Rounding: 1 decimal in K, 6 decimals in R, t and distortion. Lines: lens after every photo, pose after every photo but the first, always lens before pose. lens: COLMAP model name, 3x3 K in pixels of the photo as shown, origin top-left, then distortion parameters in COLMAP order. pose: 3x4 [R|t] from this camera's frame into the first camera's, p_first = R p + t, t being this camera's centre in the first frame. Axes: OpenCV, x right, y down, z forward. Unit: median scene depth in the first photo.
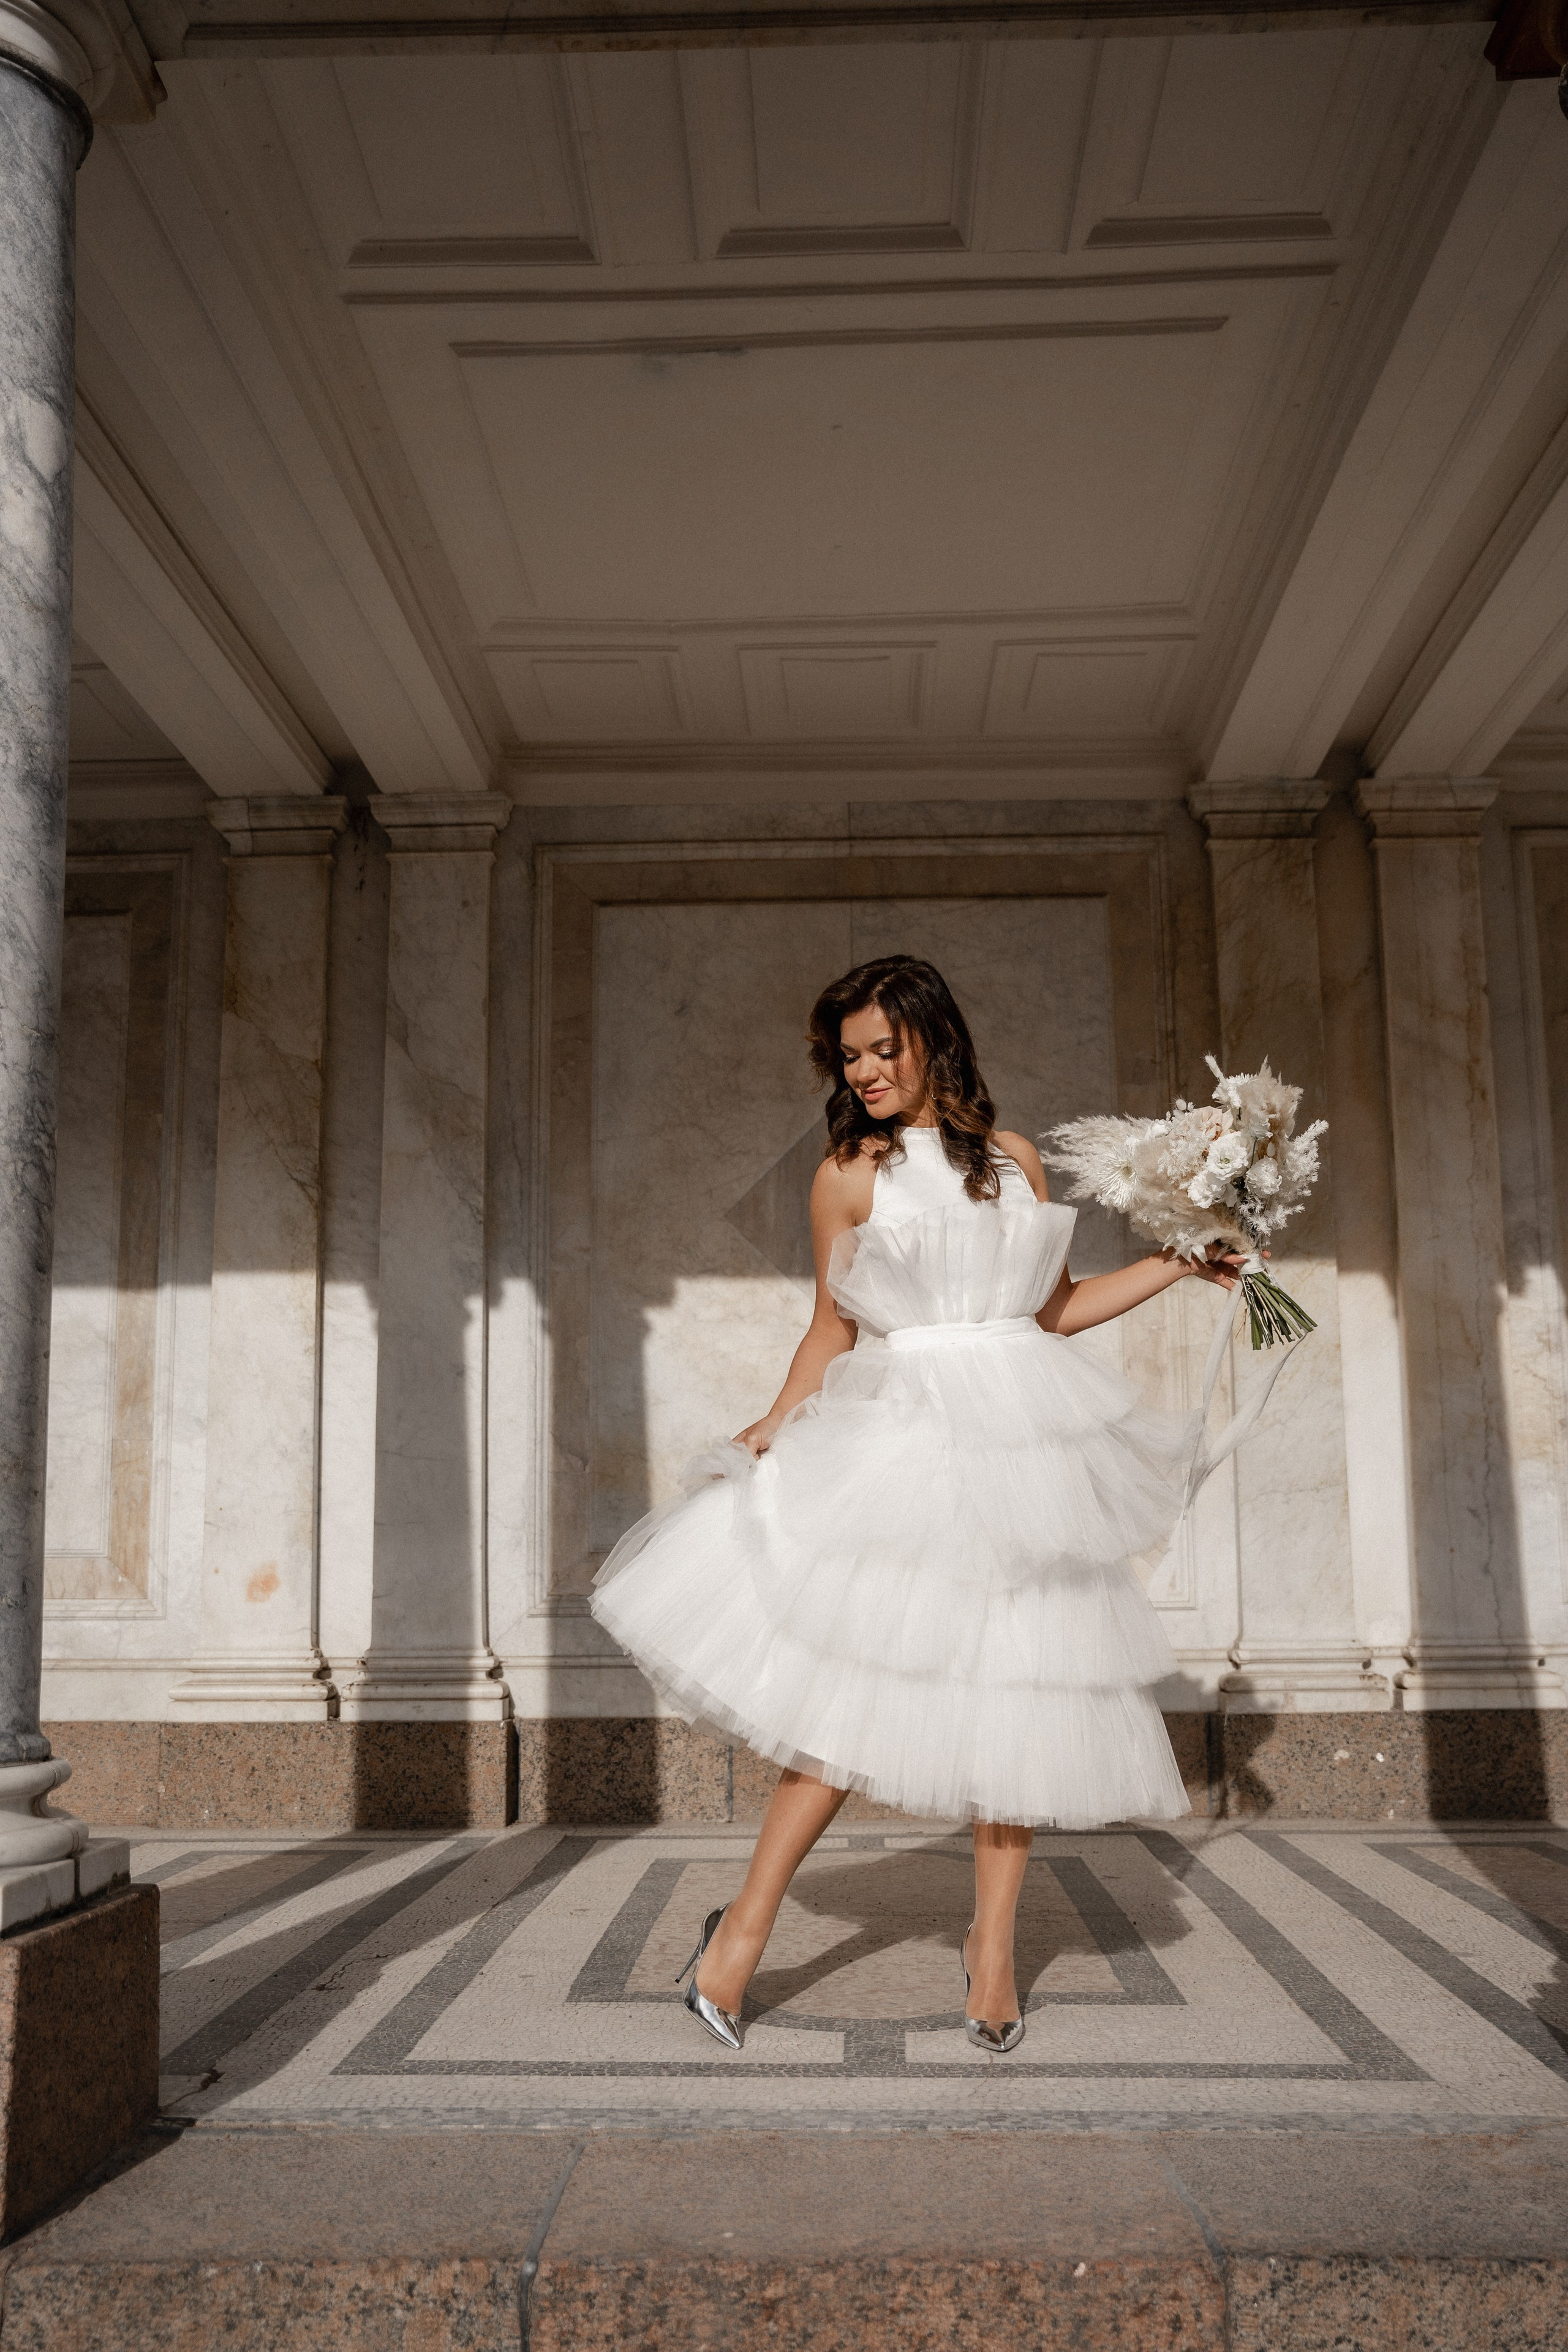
lens RADIAL K [[2137.6, 0, 784.0], [0, 2137.6, 1176.0], [0, 0, 1]] dist [-0.101571, 0.206656]
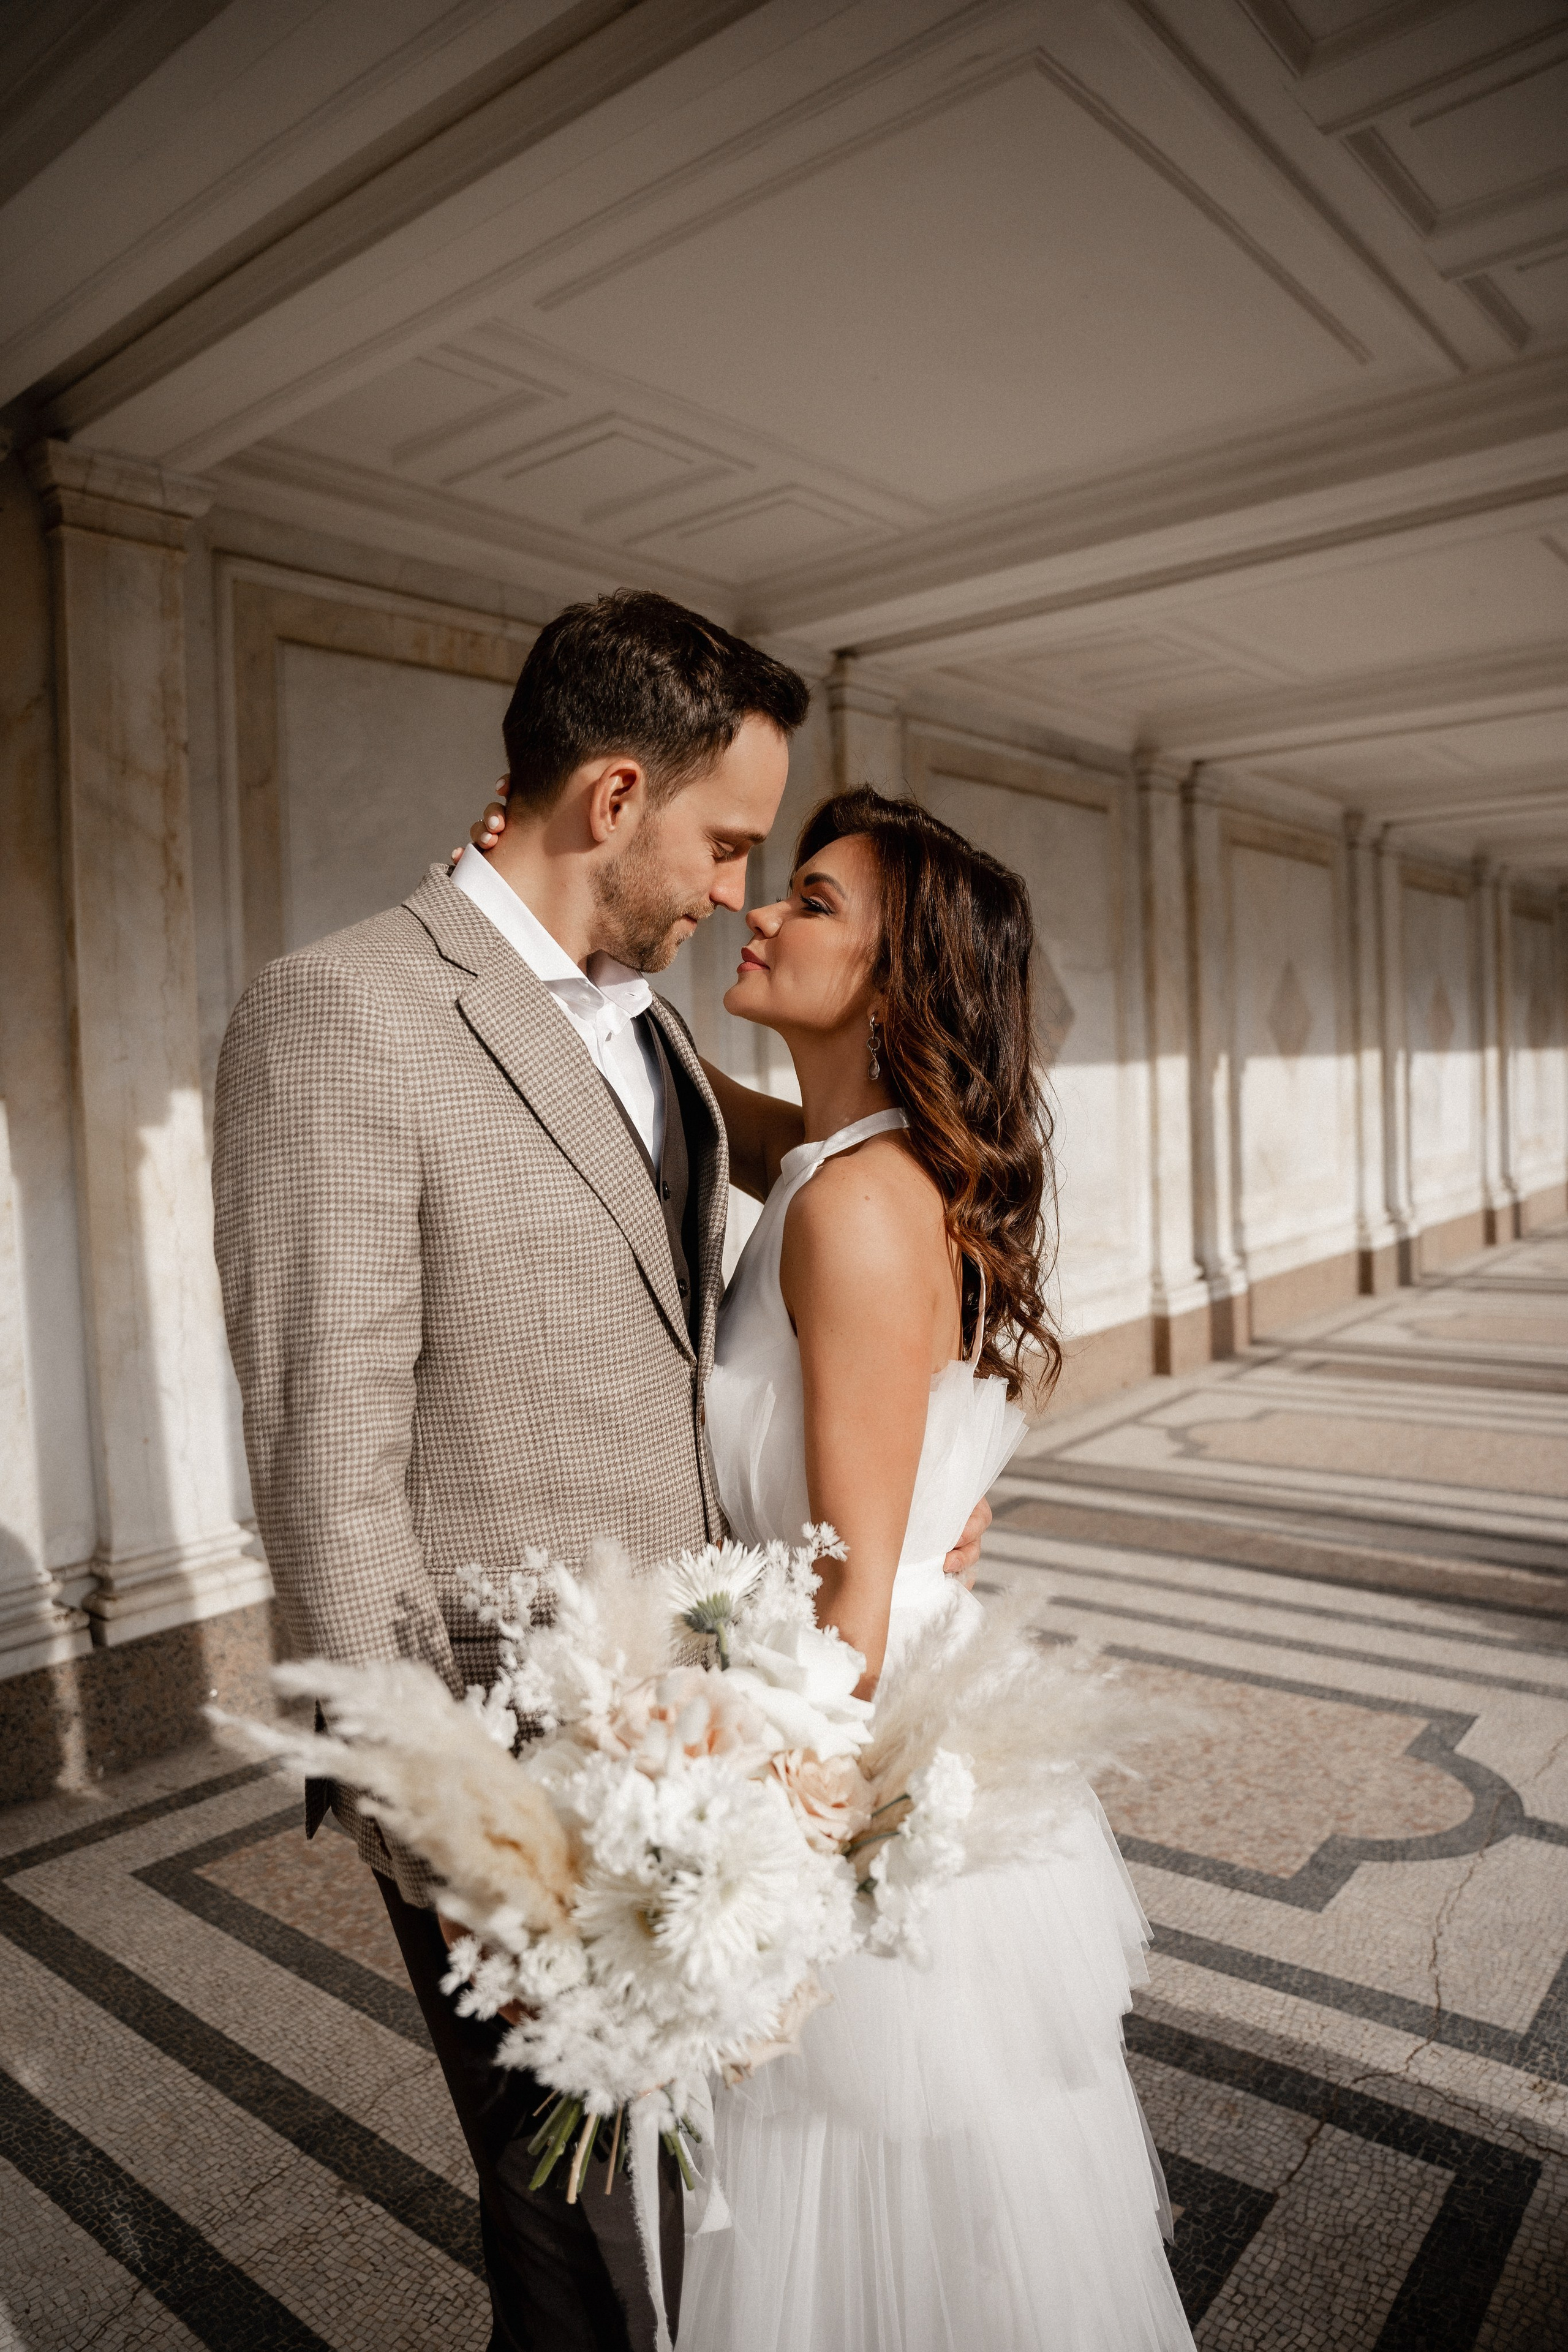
lens RADIAL K [[1588.5, 0, 784.0], [0, 1588.5, 1176.0], [0, 0, 1]] dist [-0.150014, 0.079295]
pose [[0.613716, -0.065371, 0.786816, -0.000783], [-0.106706, 0.980555, 0.164698, -0.069916], [-0.782283, -0.185035, 0.594807, 0.631306]]
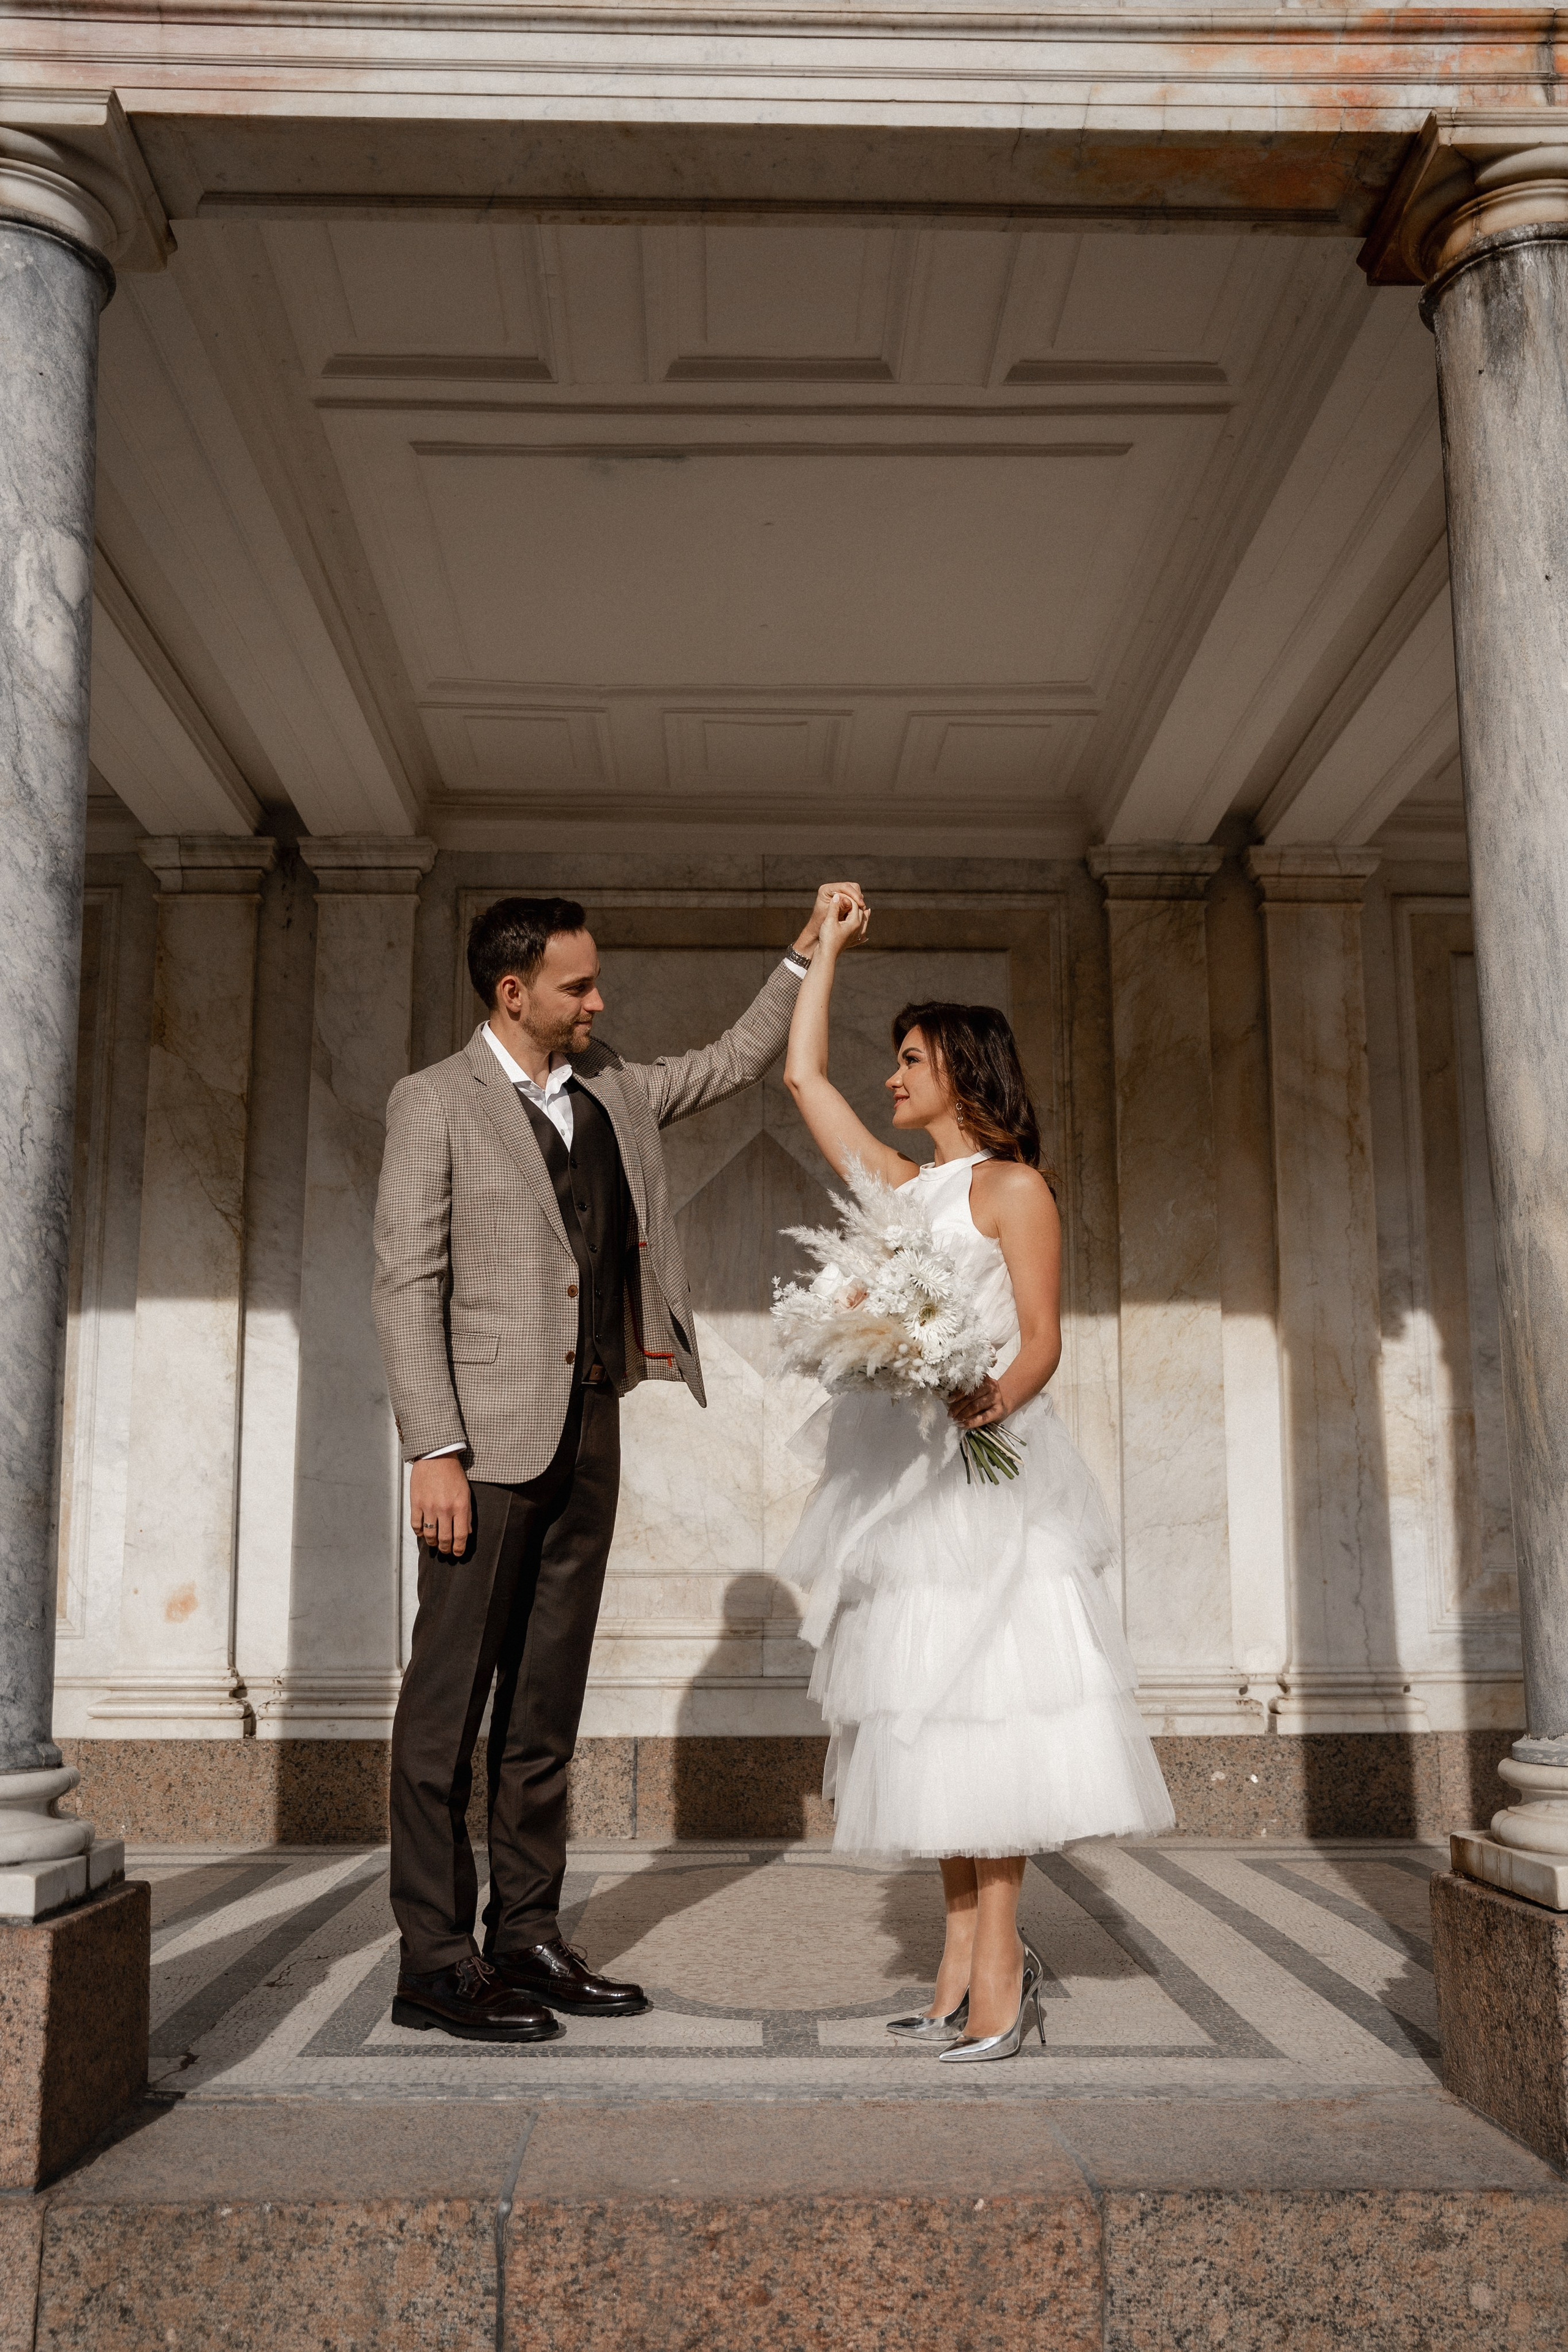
lens RADIAL K [[2204.1, 0, 782.4], [0, 2204.1, 1152.0], [0, 0, 1]] dist [-0.103740, 0.193227]
pose [[0.998407, 0.018620, 0.053255, -0.021459], [-0.017858, 0.999732, -0.014742, -0.021981], [-0.053516, 0.013767, 0.998472, -0.100191]]
